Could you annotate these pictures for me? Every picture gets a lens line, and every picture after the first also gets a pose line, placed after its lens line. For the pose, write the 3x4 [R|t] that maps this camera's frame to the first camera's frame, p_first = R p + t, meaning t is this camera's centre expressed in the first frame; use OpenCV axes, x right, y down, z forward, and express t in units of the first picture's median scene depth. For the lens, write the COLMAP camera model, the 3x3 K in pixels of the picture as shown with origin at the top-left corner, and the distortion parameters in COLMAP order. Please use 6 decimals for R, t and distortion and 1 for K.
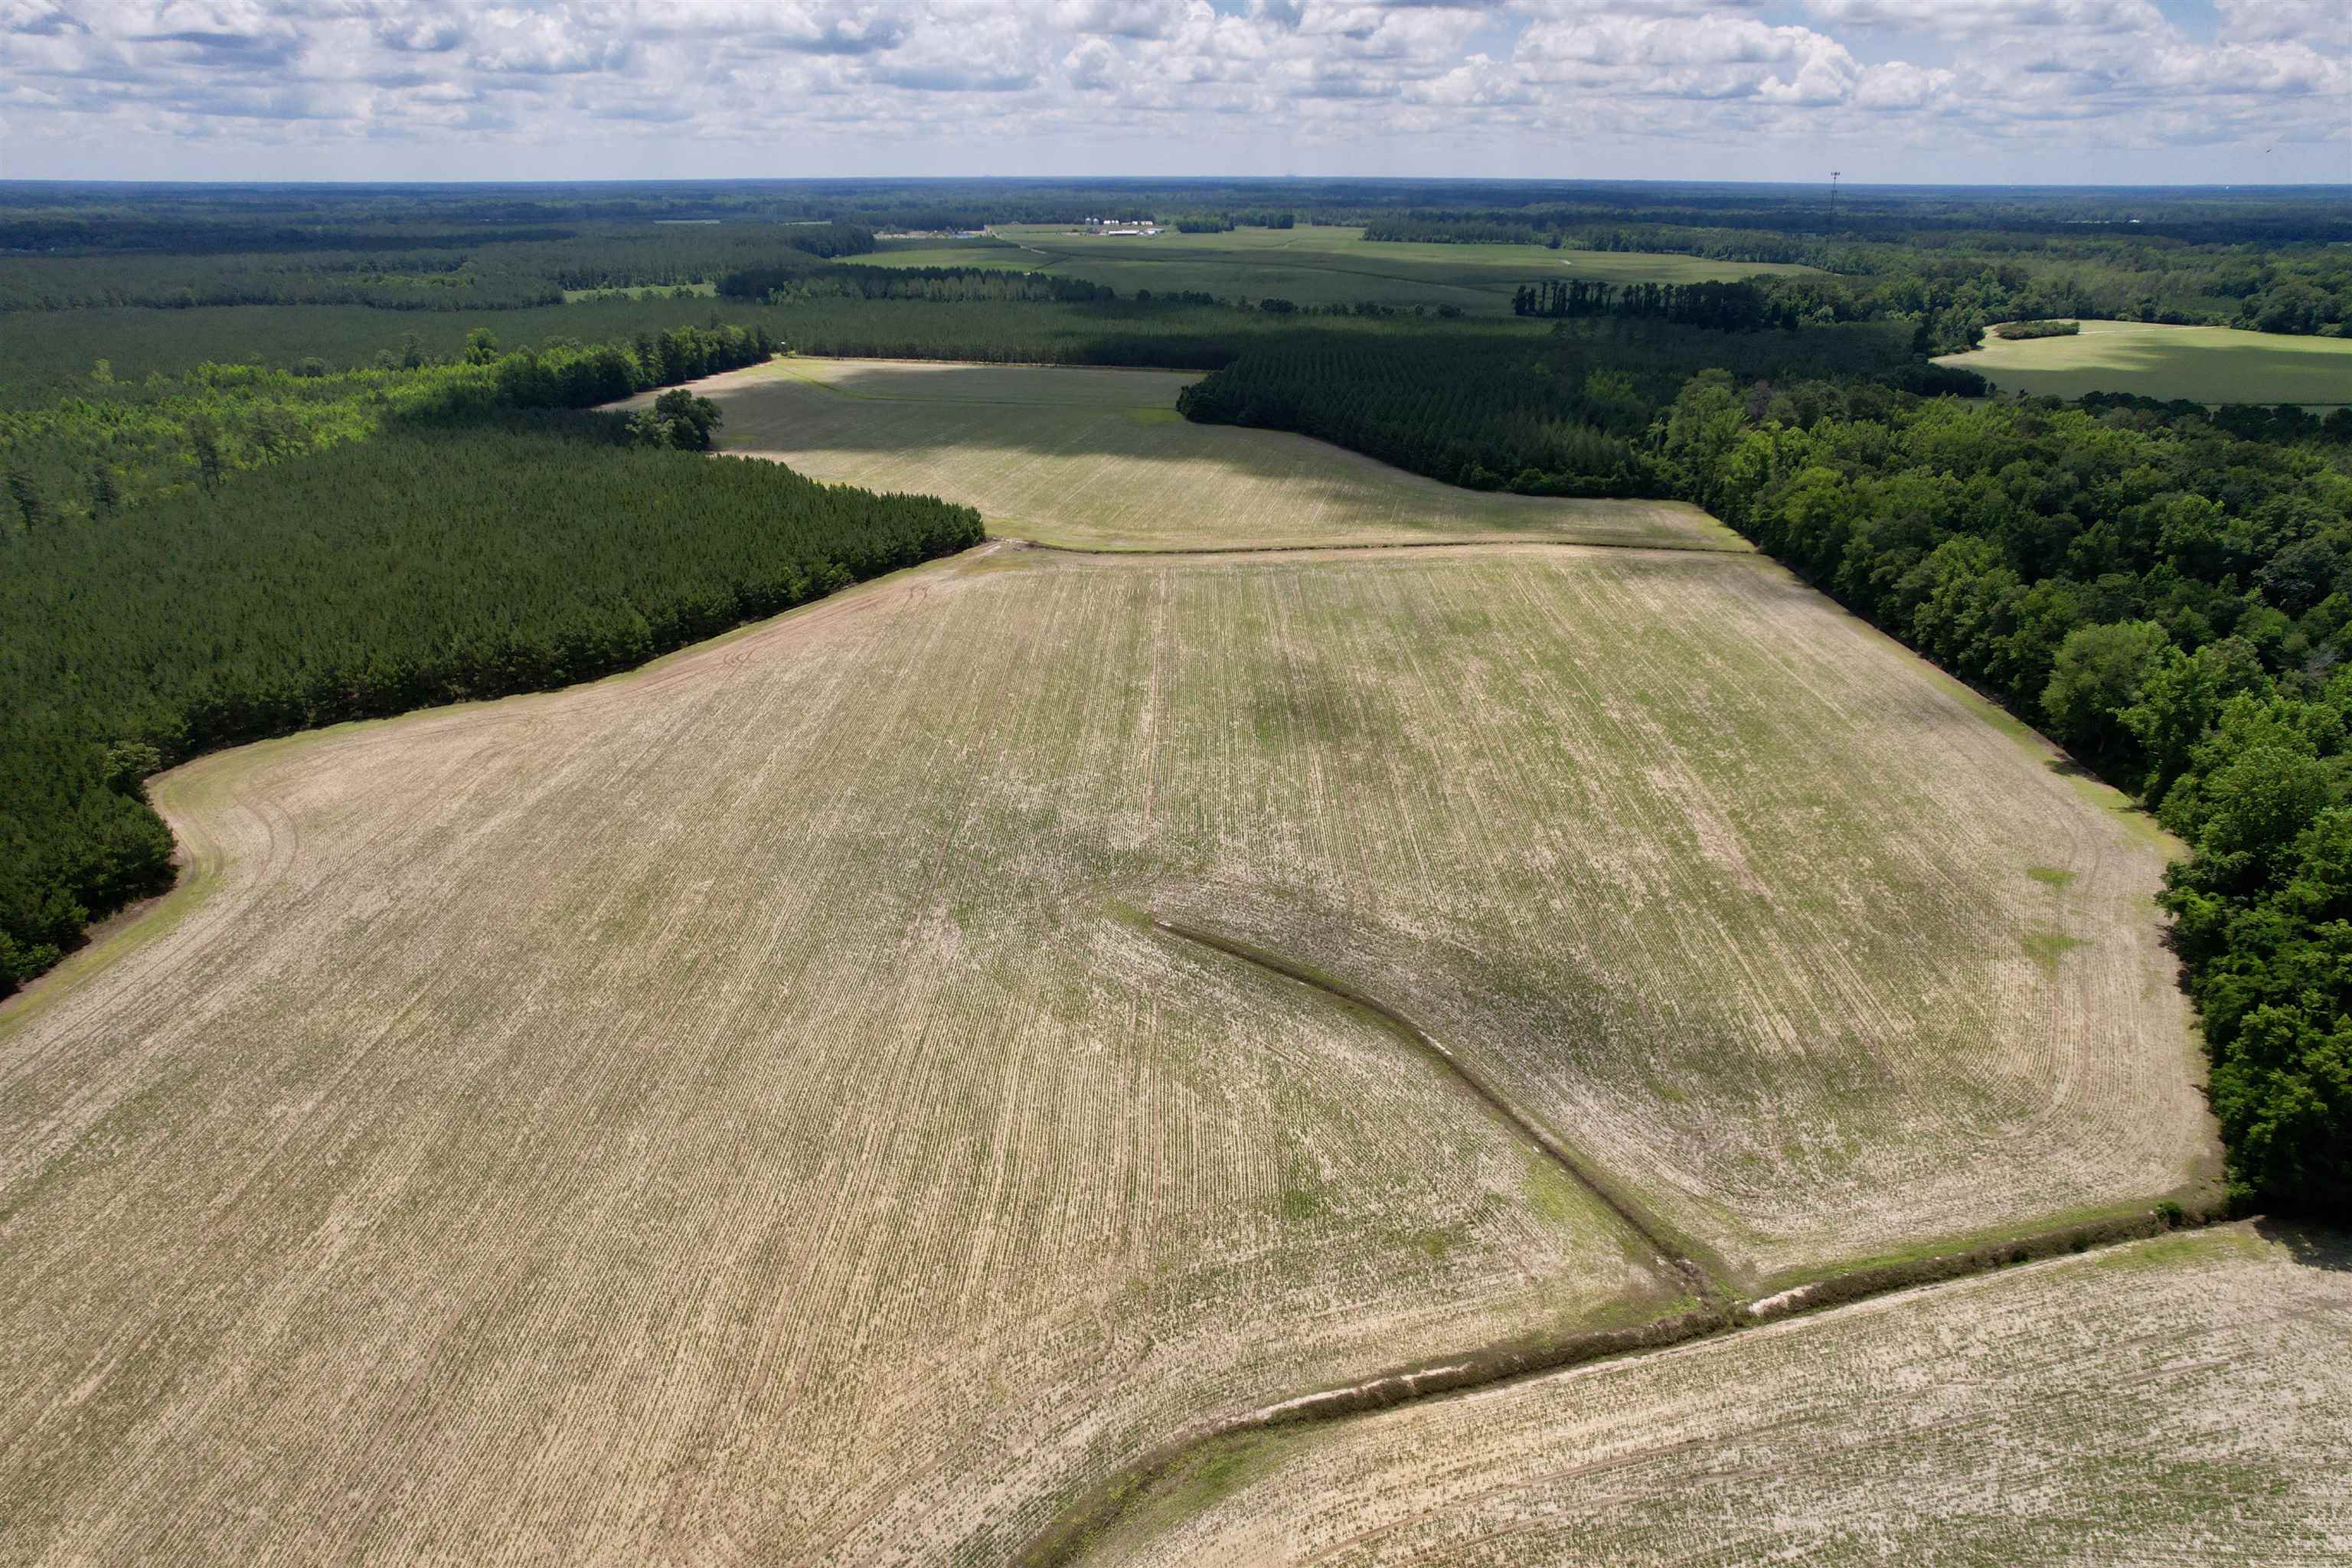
lens RADIAL K [[1505.9, 0, 1184.0], [0, 1505.9, 780.8], [0, 0, 1]] dist [-0.073132, 0.064533]
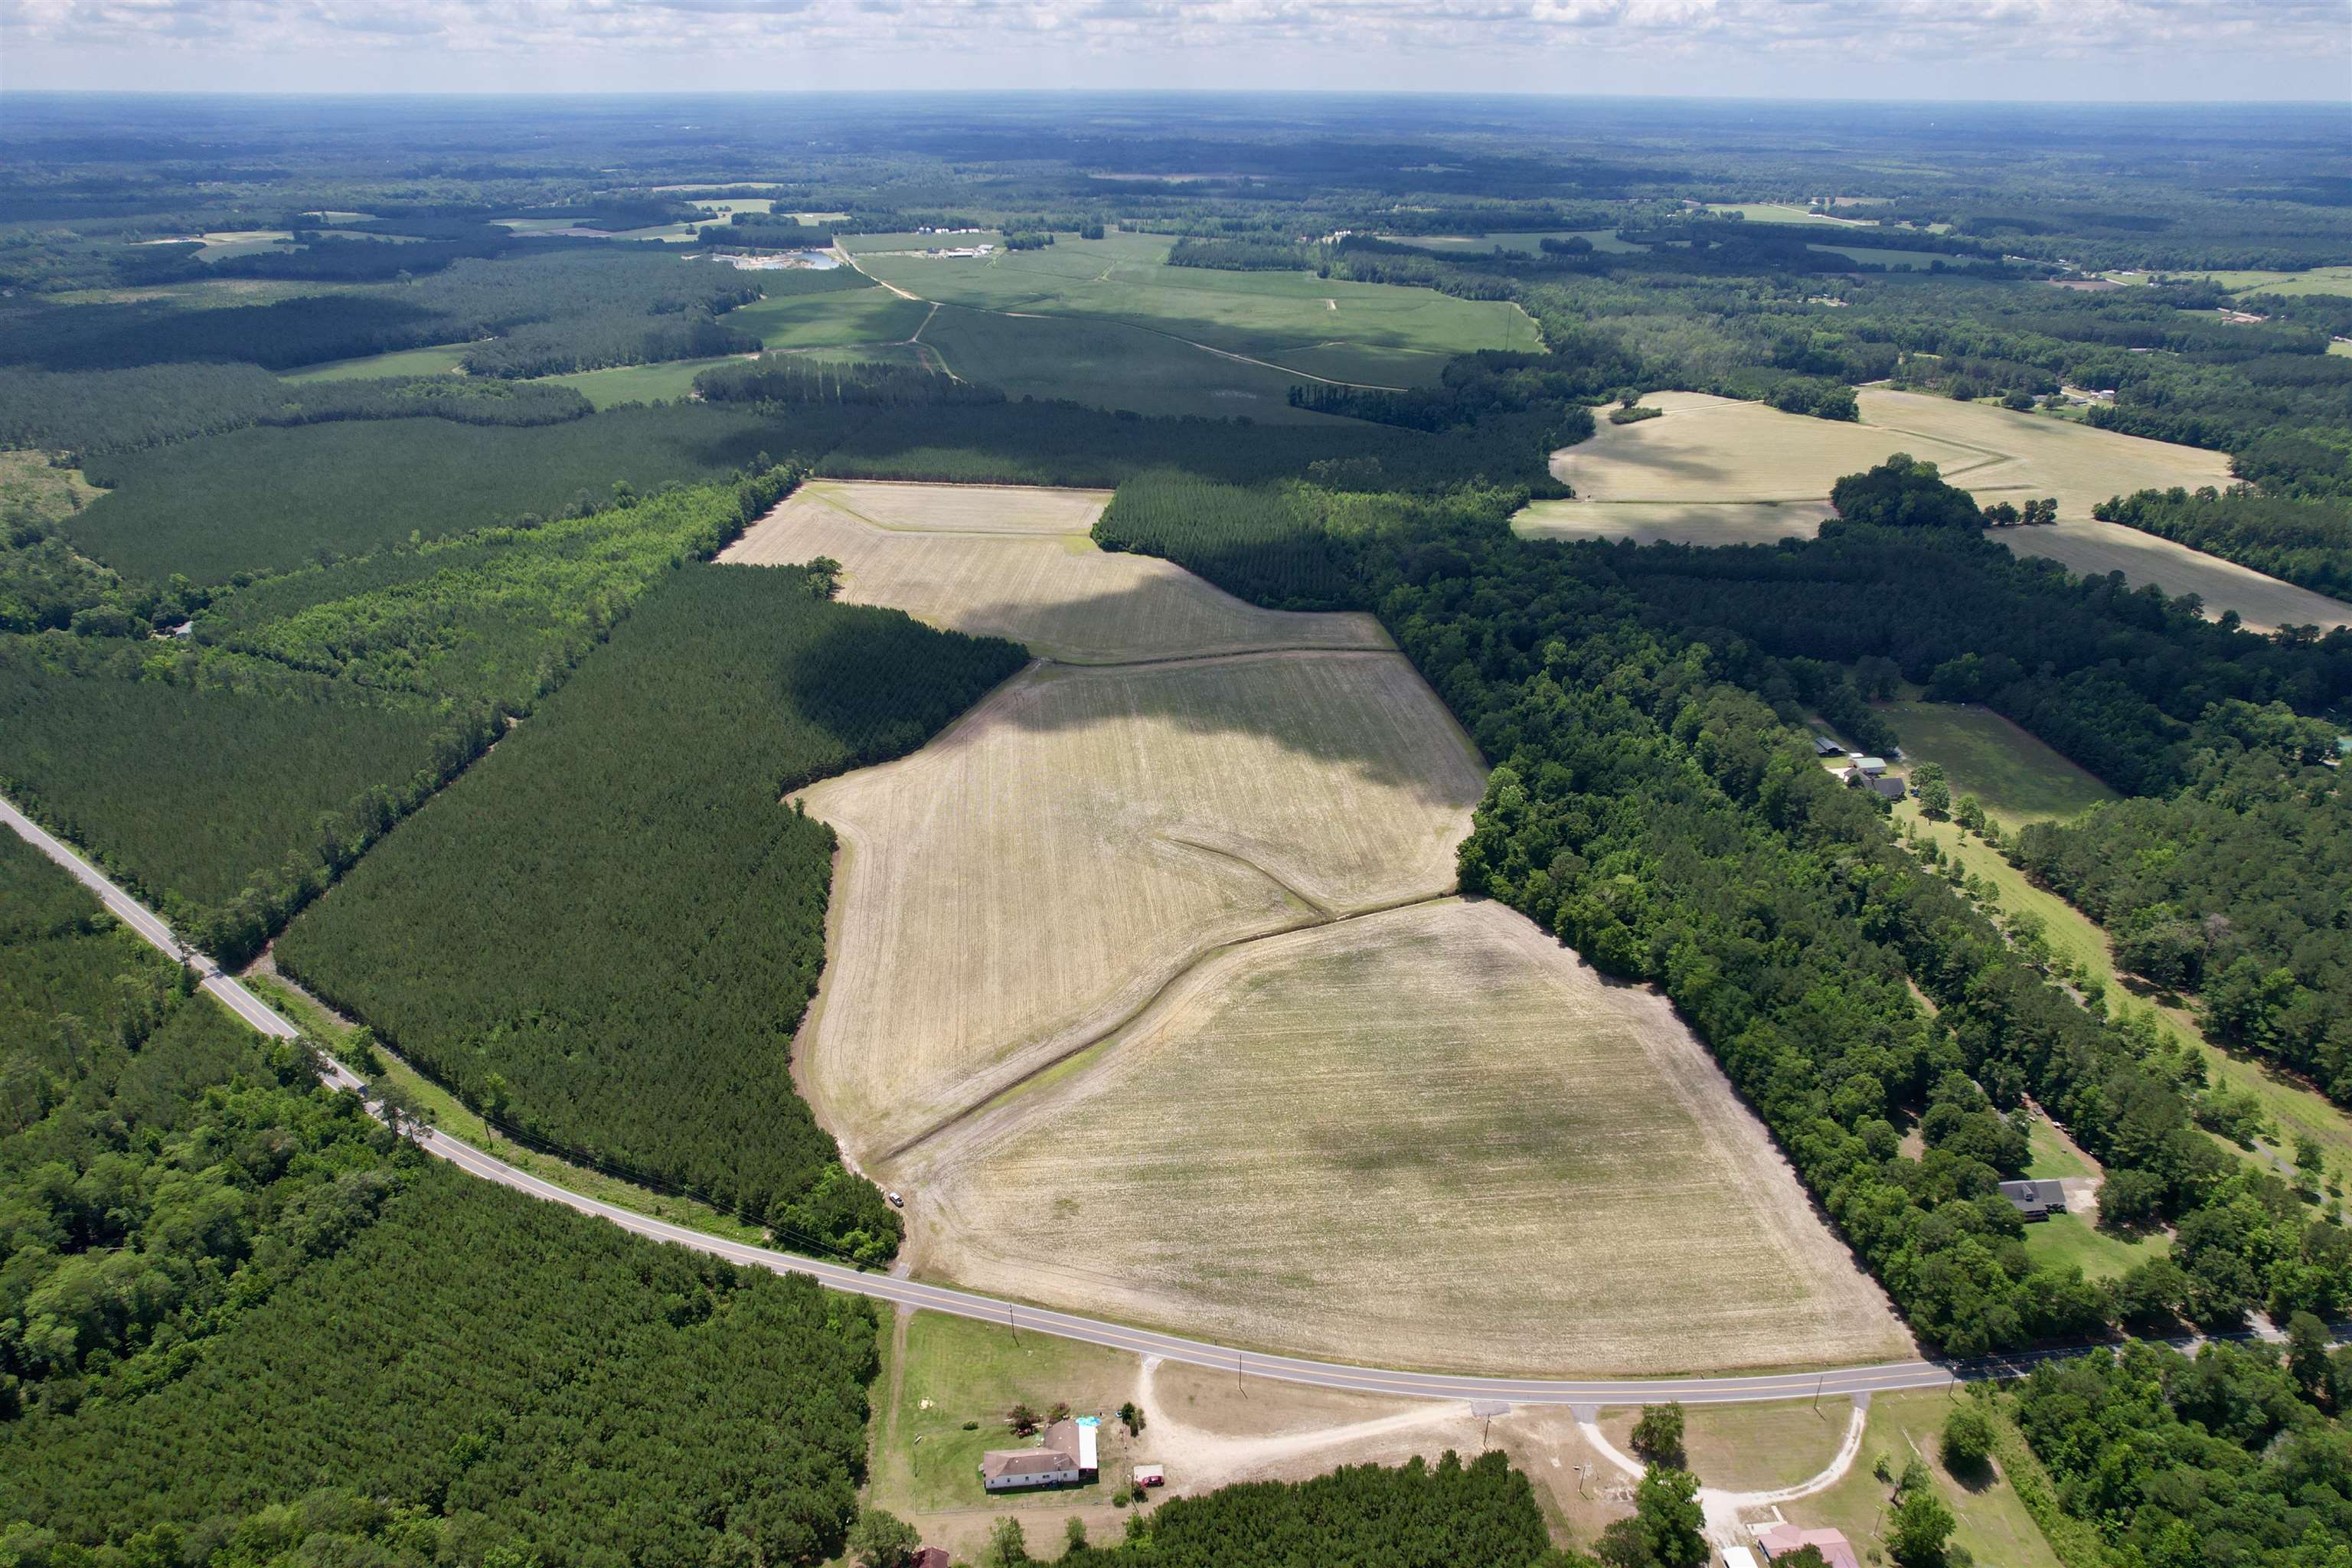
lens RADIAL K [[1505.9, 0, 1162.0], [0, 1505.9, 790.5], [0, 0, 1]] dist [-0.073132, 0.064533]
pose [[0.992477, -0.055601, 0.109078, -0.187232], [0.048792, 0.996748, 0.064130, -0.104234], [-0.112289, -0.058326, 0.991962, -1.060019]]
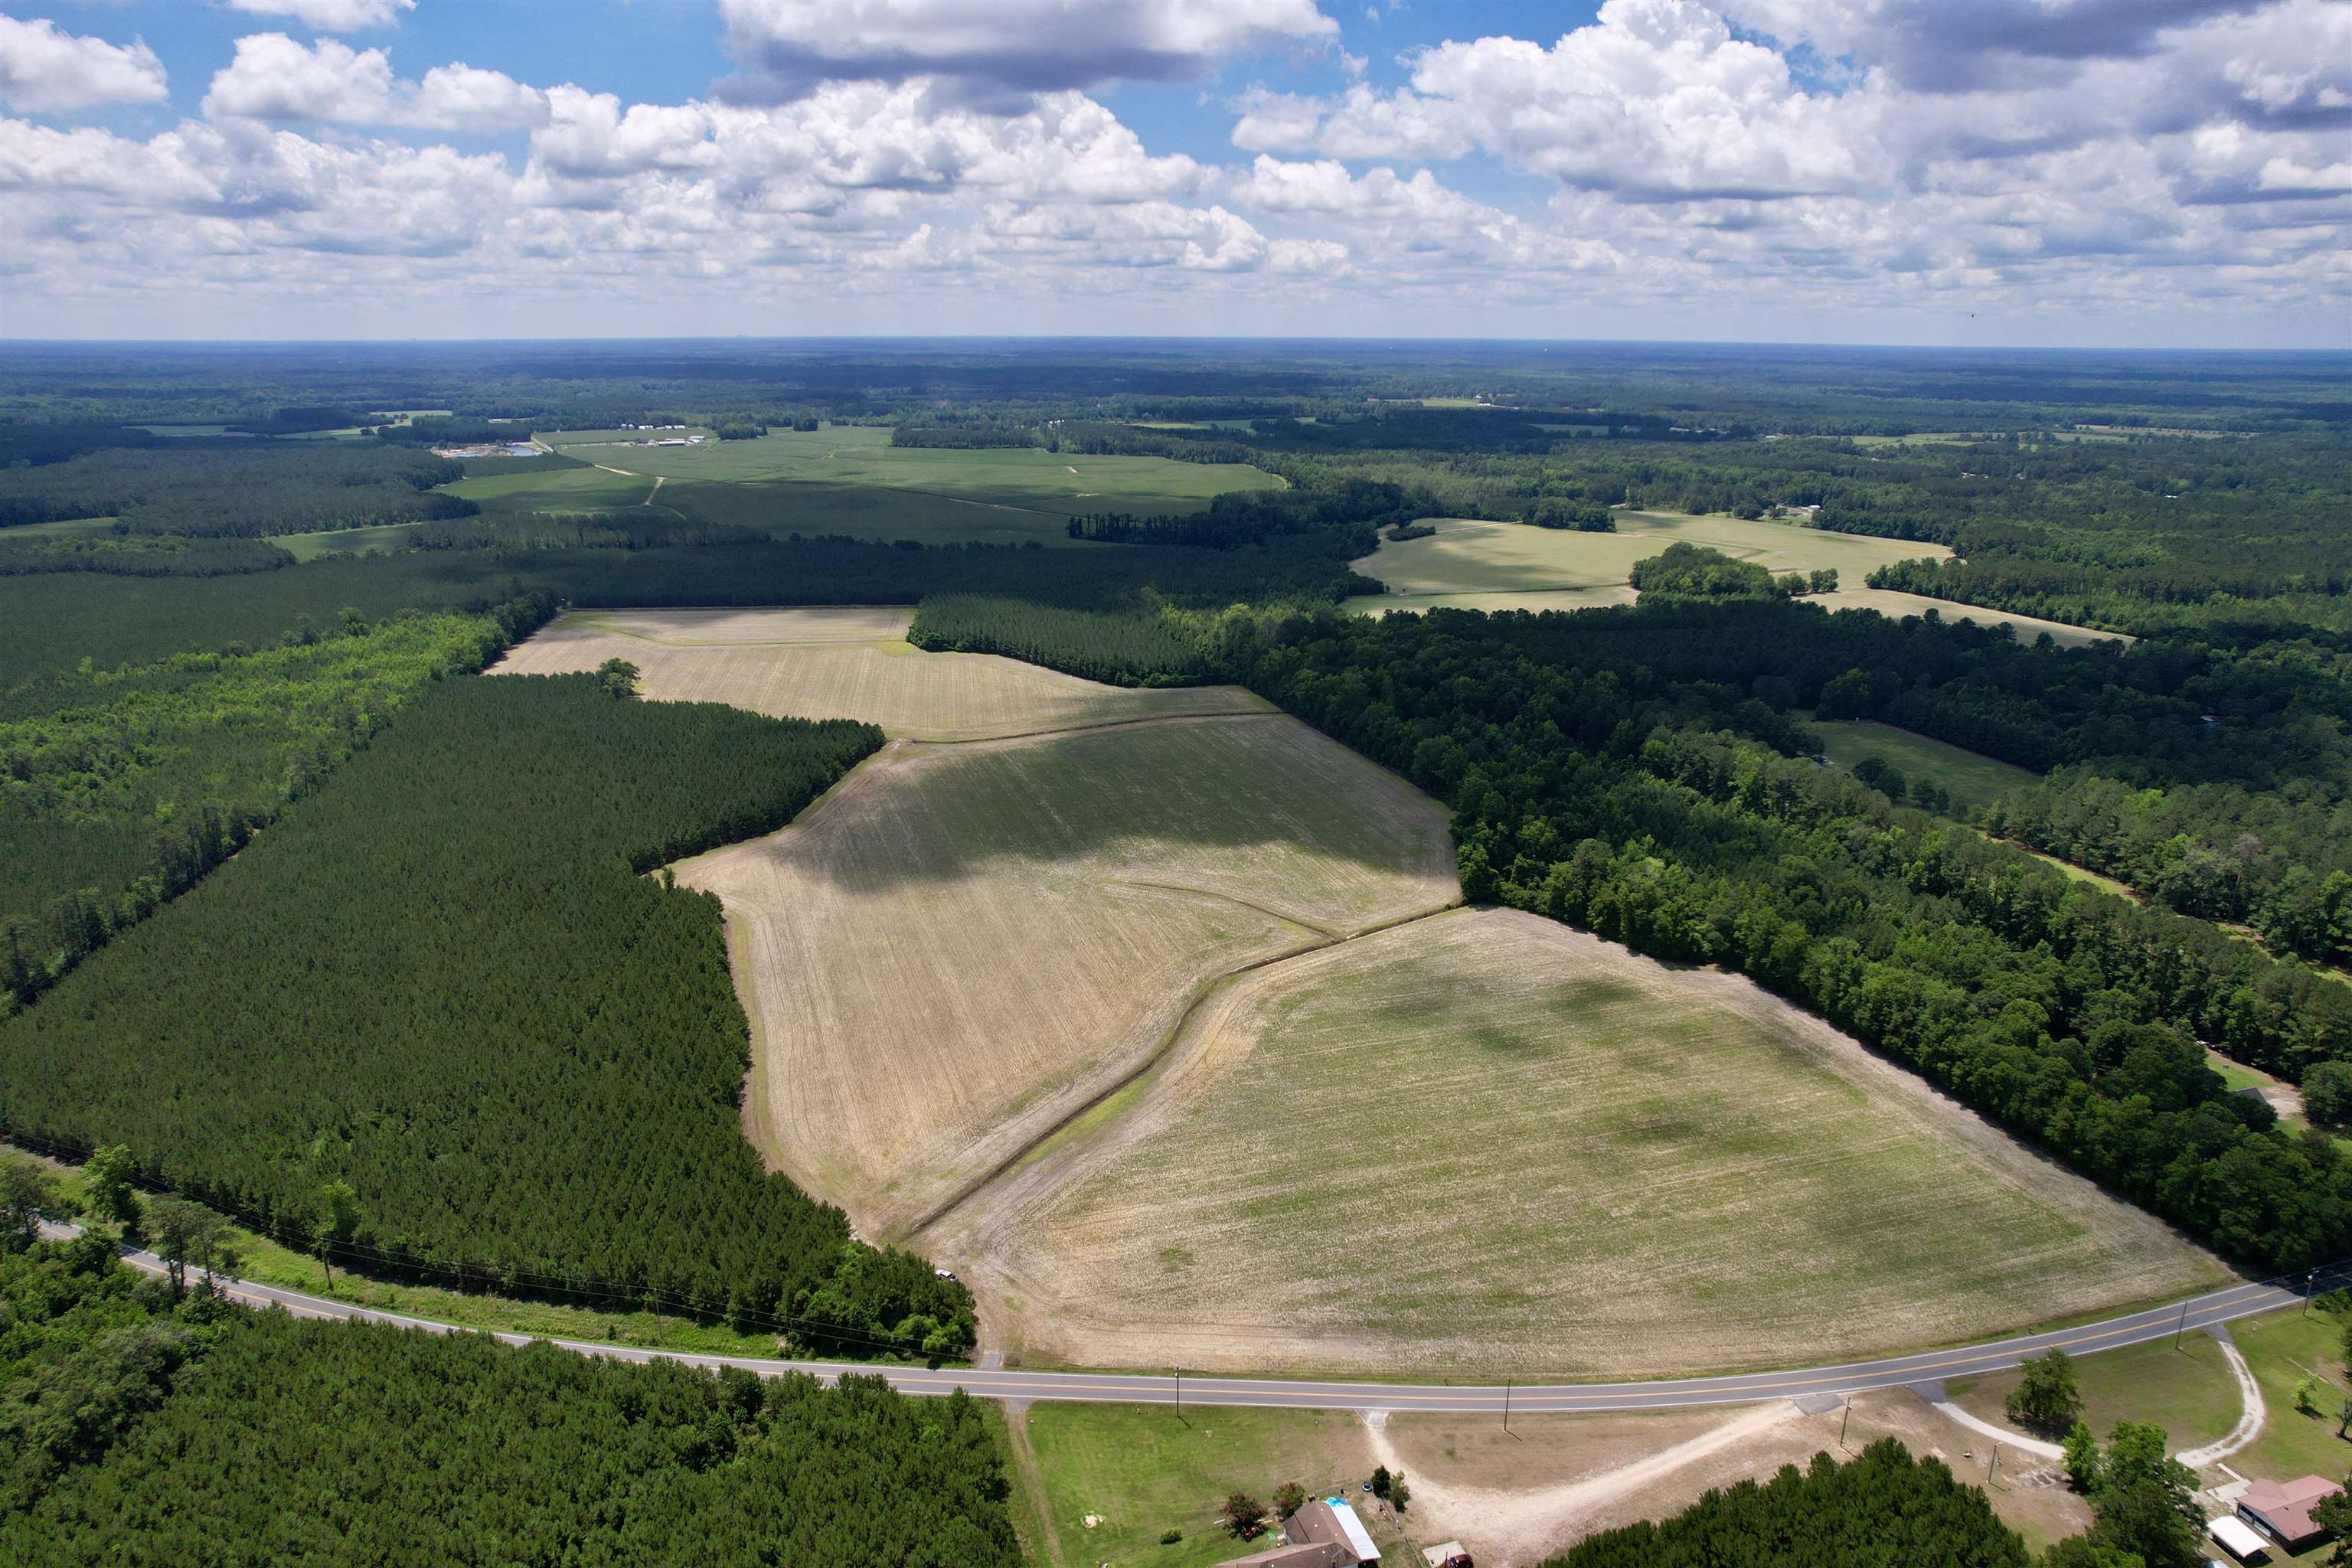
lens RADIAL K [[1505.9, 0, 1167.2], [0, 1505.9, 790.9], [0, 0, 1]] dist [-0.073132, 0.064533]
pose [[0.943062, -0.098773, 0.317612, -0.390338], [0.125797, 0.989879, -0.065681, 0.059319], [-0.307910, 0.101896, 0.945943, -0.800173]]
